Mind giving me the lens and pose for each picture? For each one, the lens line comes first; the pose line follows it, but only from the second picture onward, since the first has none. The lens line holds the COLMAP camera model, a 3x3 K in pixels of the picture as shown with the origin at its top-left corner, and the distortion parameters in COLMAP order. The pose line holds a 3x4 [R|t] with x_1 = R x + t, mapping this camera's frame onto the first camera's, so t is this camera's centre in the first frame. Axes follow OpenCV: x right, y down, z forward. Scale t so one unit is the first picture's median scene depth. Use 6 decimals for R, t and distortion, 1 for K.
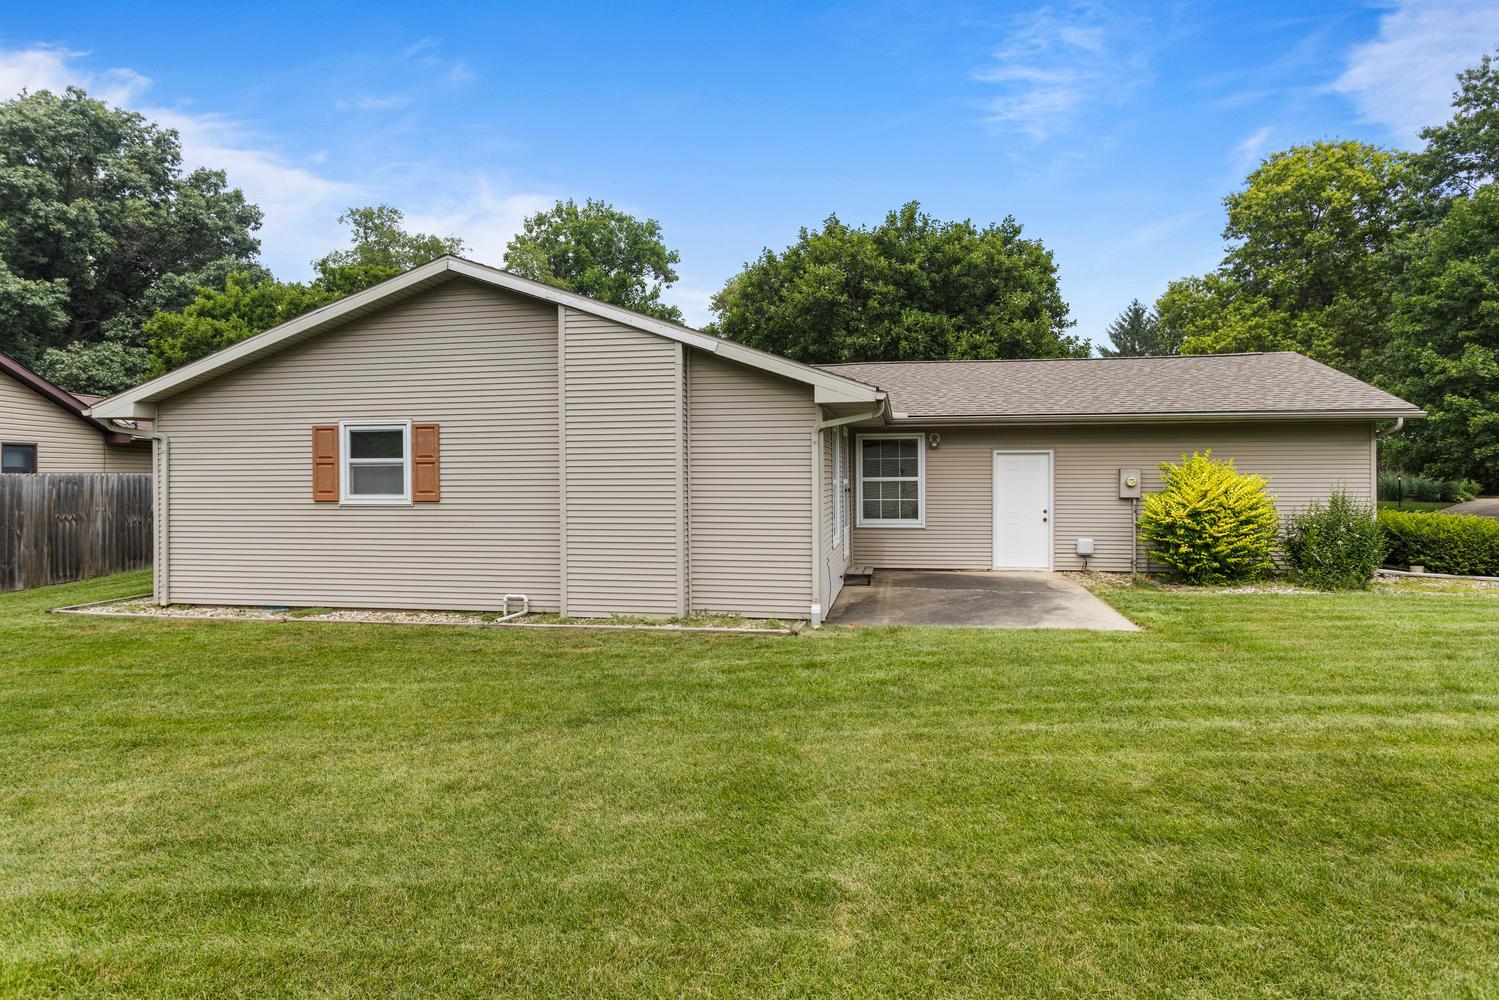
lens RADIAL K [[873.3, 0, 749.5], [0, 873.3, 500.0], [0, 0, 1]] dist [-0.001710, 0.000708]
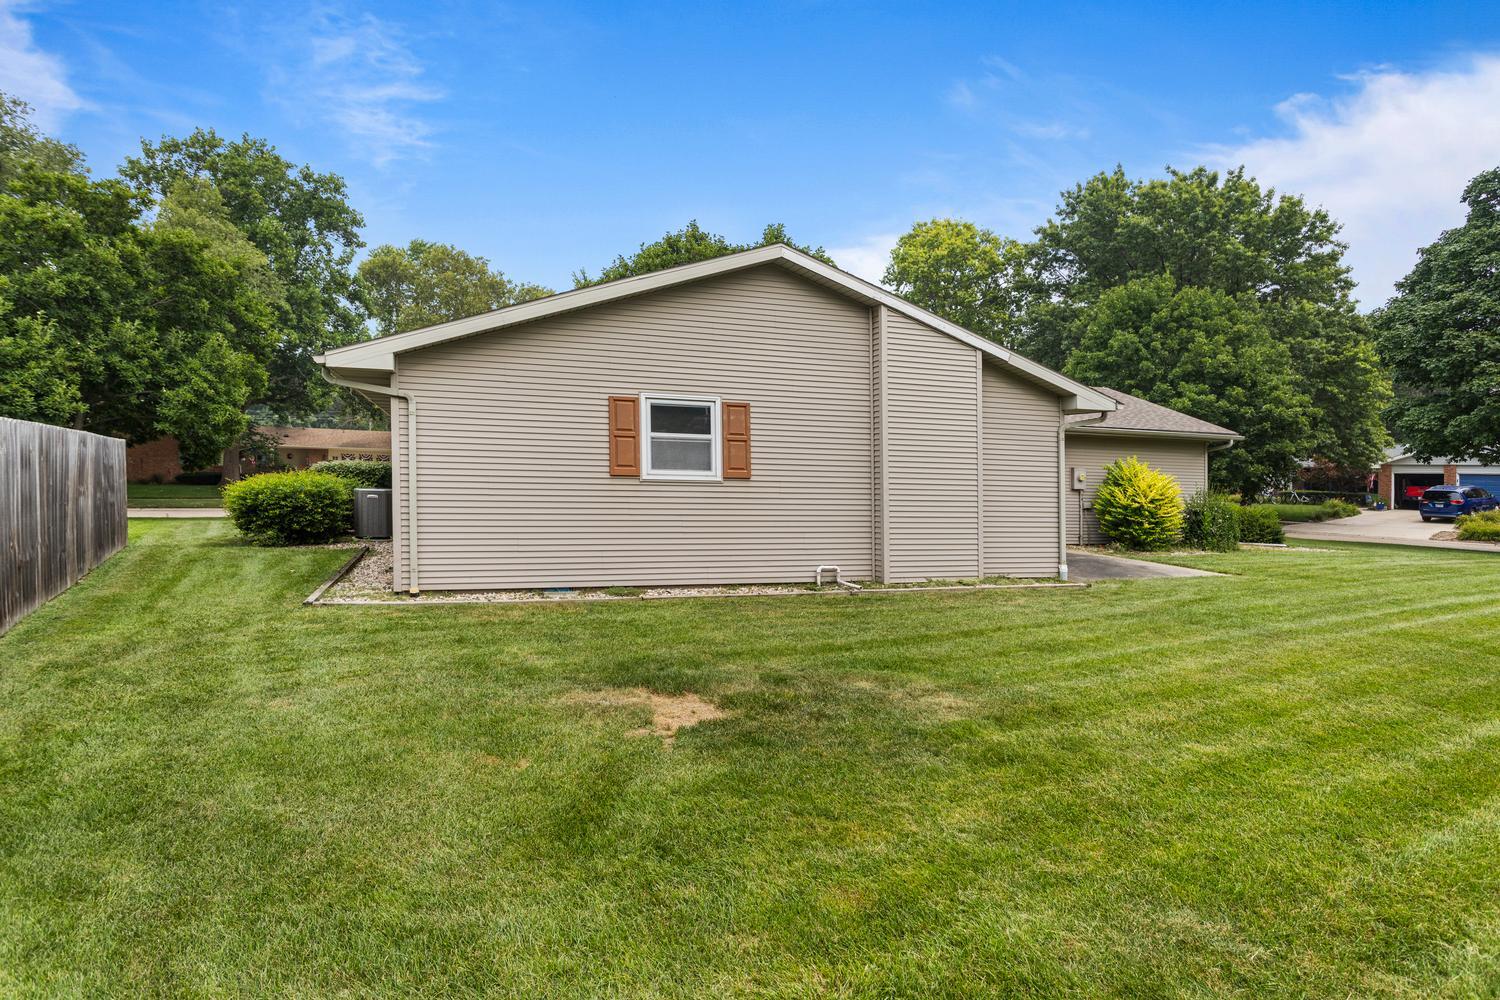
lens RADIAL K [[865.1, 0, 750.0], [0, 865.1, 500.0], [0, 0, 1]] dist [-0.005429, -0.000836]
pose [[0.873026, 0.011997, 0.487526, -0.830537], [-0.013955, 0.999903, 0.000385, 0.026048], [-0.487474, -0.007140, 0.873108, 0.102819]]
